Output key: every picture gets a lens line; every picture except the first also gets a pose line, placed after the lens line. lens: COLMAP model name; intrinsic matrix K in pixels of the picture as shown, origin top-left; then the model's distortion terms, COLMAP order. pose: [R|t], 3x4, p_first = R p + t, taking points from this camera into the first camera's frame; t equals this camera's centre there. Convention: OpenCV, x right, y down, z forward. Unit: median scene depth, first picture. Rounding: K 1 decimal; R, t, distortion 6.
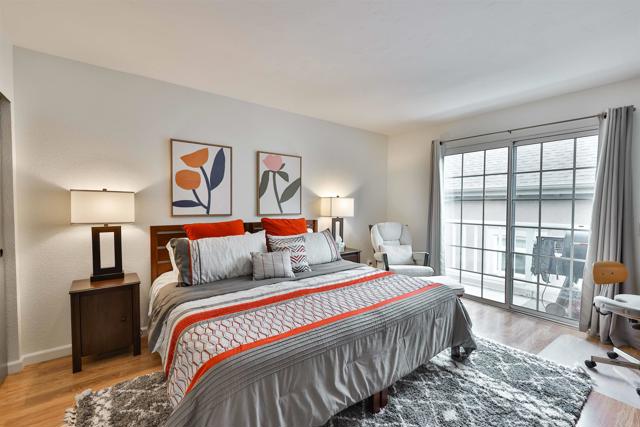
lens RADIAL K [[277.4, 0, 318.3], [0, 277.4, 212.8], [0, 0, 1]] dist [-0.001005, -0.000020]
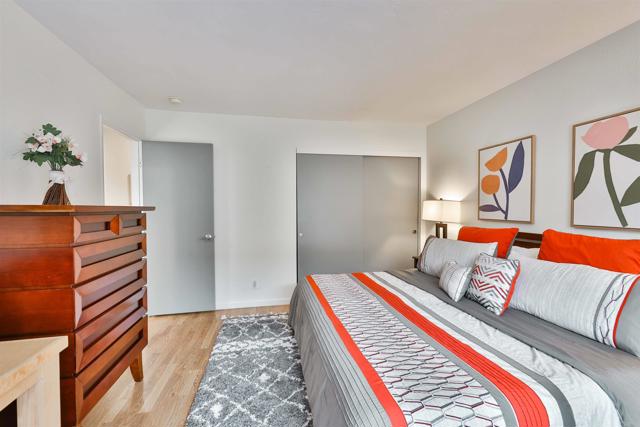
lens RADIAL K [[264.6, 0, 318.9], [0, 264.6, 213.5], [0, 0, 1]] dist [0.000394, -0.000005]
pose [[-0.438373, 0.023388, -0.898489, 0.658010], [-0.018614, 0.999211, 0.035092, -0.034511], [0.898600, 0.032108, -0.437592, 0.836801]]
